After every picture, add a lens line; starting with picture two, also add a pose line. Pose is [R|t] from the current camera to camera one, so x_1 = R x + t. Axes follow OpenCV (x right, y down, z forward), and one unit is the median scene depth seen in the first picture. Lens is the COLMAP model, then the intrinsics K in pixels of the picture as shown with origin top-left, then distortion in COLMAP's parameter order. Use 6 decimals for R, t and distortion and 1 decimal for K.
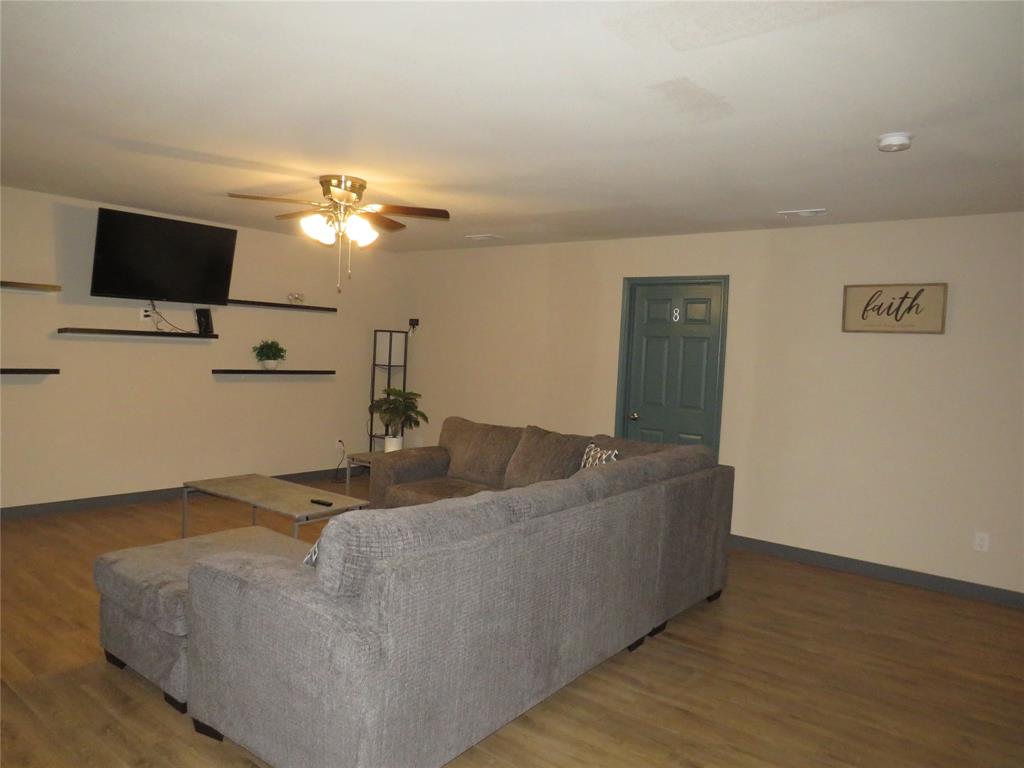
lens RADIAL K [[735.8, 0, 511.5], [0, 735.8, 381.7], [0, 0, 1]] dist [-0.029612, 0.029155]
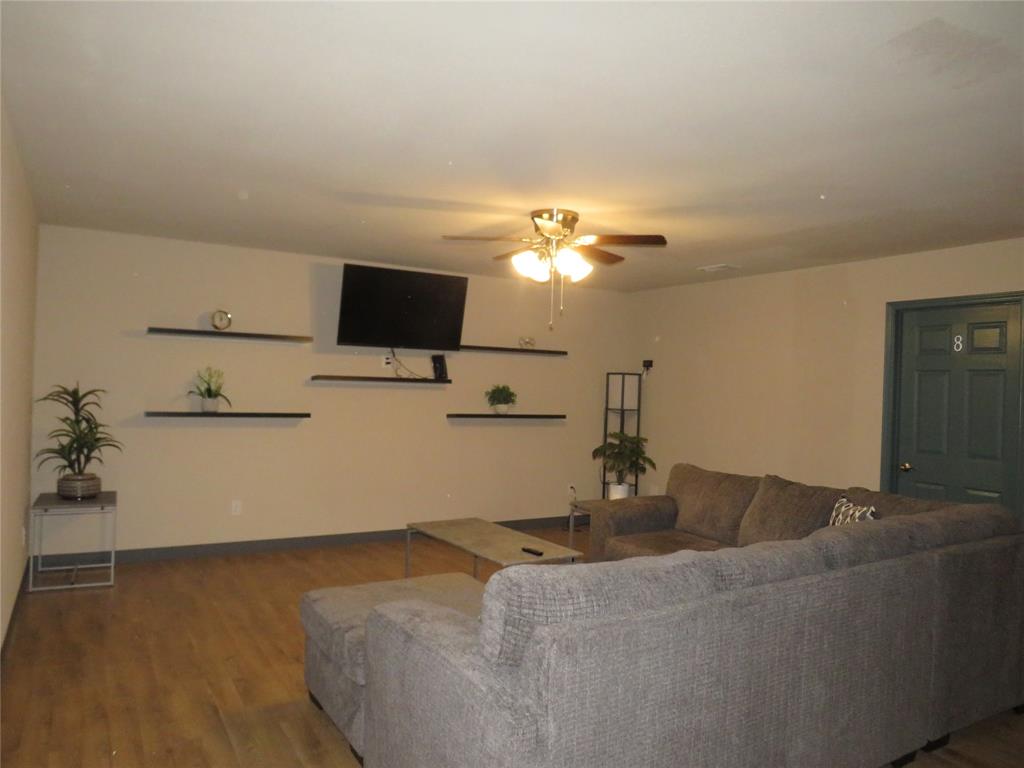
lens RADIAL K [[735.8, 0, 511.5], [0, 735.8, 381.7], [0, 0, 1]] dist [-0.029612, 0.029155]
pose [[0.940505, -0.019937, -0.339195, 0.039811], [-0.002505, 0.997843, -0.065596, 0.008399], [0.339771, 0.062543, 0.938426, 0.086947]]
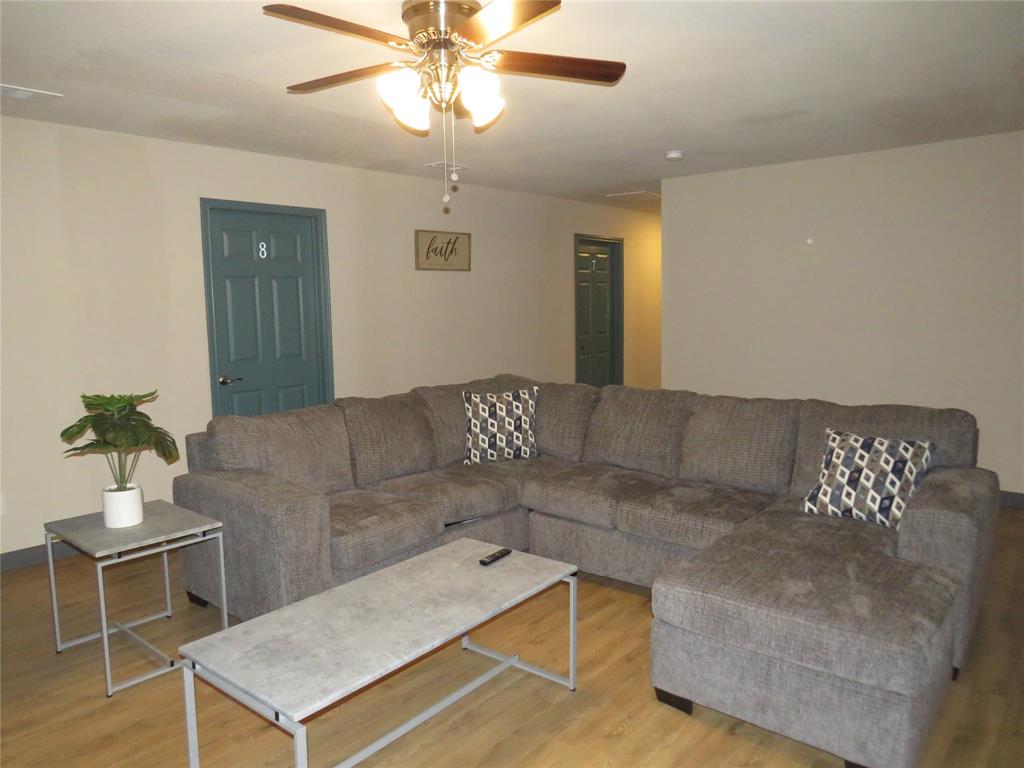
lens RADIAL K [[735.8, 0, 511.5], [0, 735.8, 381.7], [0, 0, 1]] dist [-0.029612, 0.029155]
pose [[0.012399, -0.157529, 0.987437, -0.824361], [0.063249, 0.985658, 0.156451, -0.073870], [-0.997921, 0.060515, 0.022185, 0.932299]]
